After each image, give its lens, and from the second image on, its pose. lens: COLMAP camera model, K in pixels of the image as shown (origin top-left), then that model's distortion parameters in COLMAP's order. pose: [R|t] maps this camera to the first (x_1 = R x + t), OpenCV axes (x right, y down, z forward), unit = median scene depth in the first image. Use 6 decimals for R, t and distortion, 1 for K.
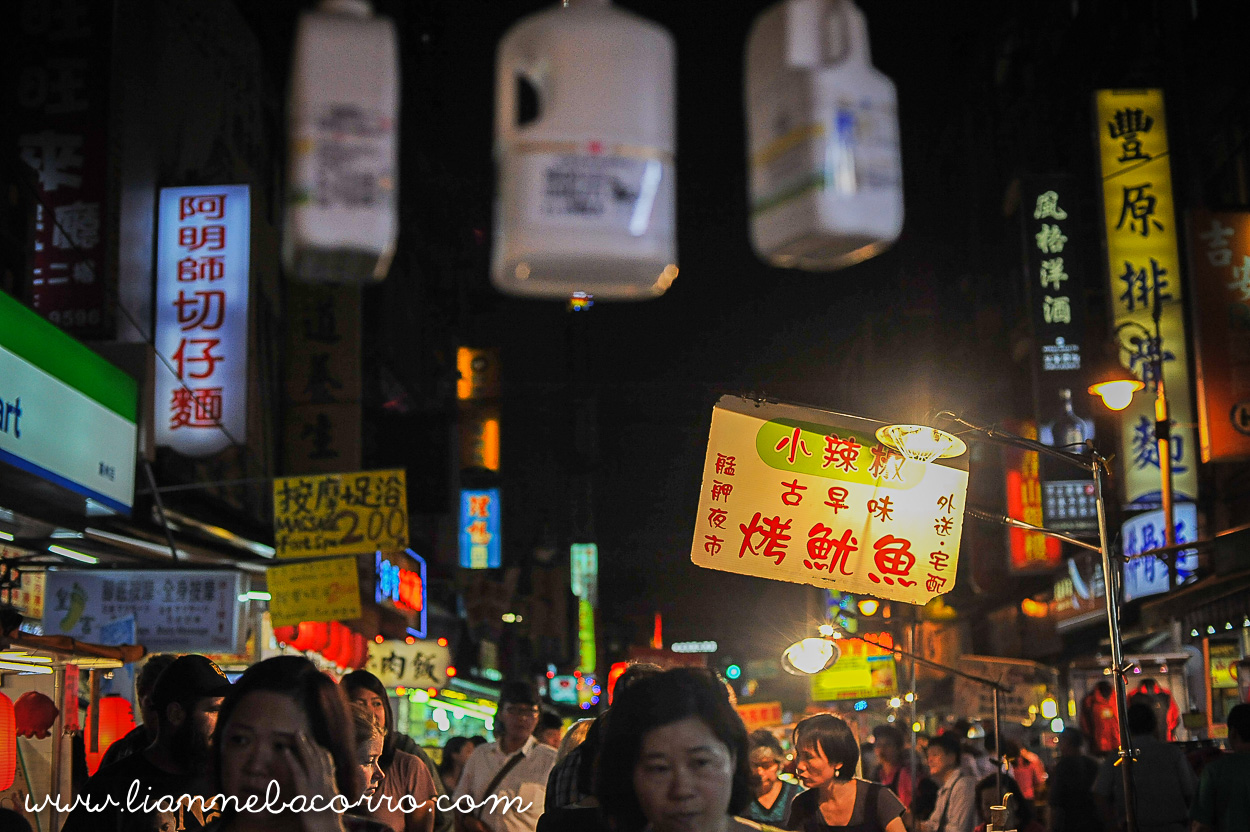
lens RADIAL K [[1800.0, 0, 625.0], [0, 1800.0, 416.0], [0, 0, 1]] dist [-0.120739, 0.026911]
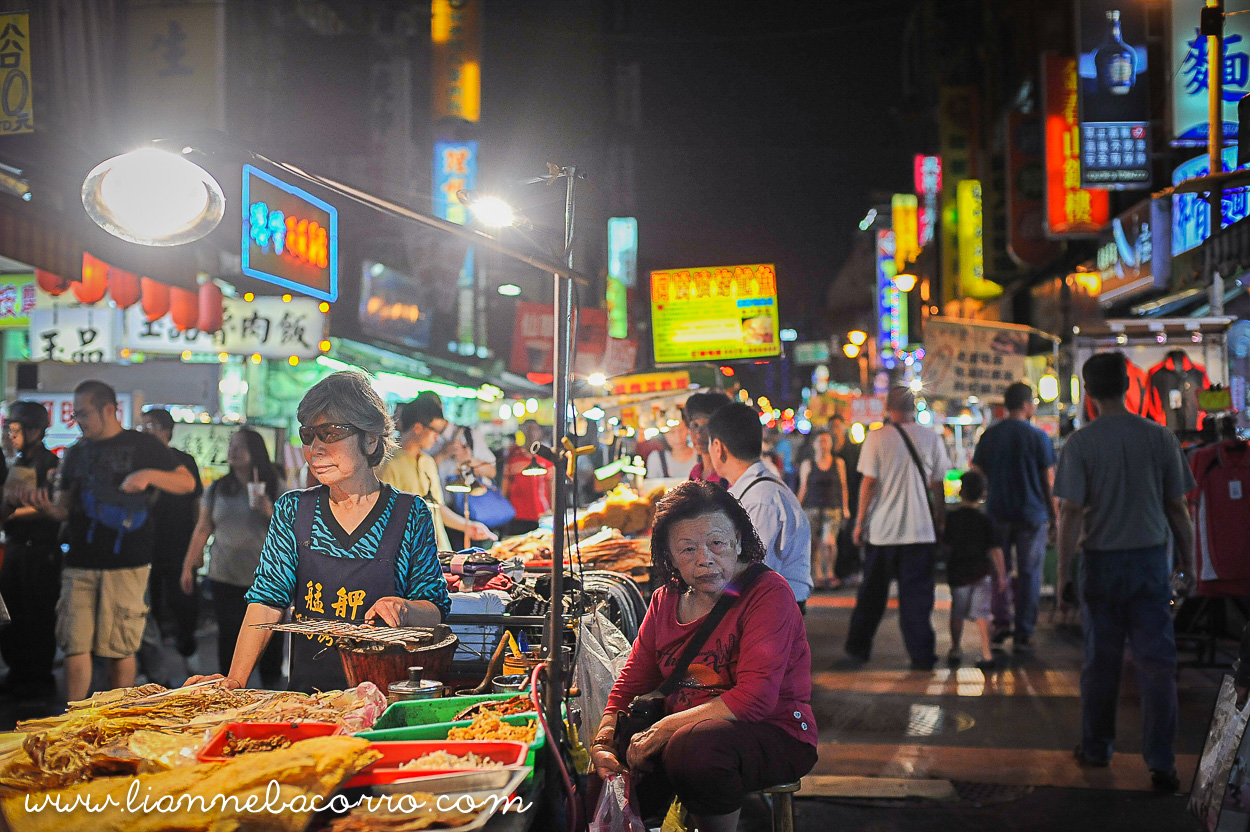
lens RADIAL K [[1805.5, 0, 625.0], [0, 1805.5, 416.0], [0, 0, 1]] dist [-0.094083, 0.037716]
pose [[0.999014, 0.010273, -0.043181, 0.059370], [-0.002660, 0.984958, 0.172776, 0.028290], [0.044307, -0.172491, 0.984014, 0.148560]]
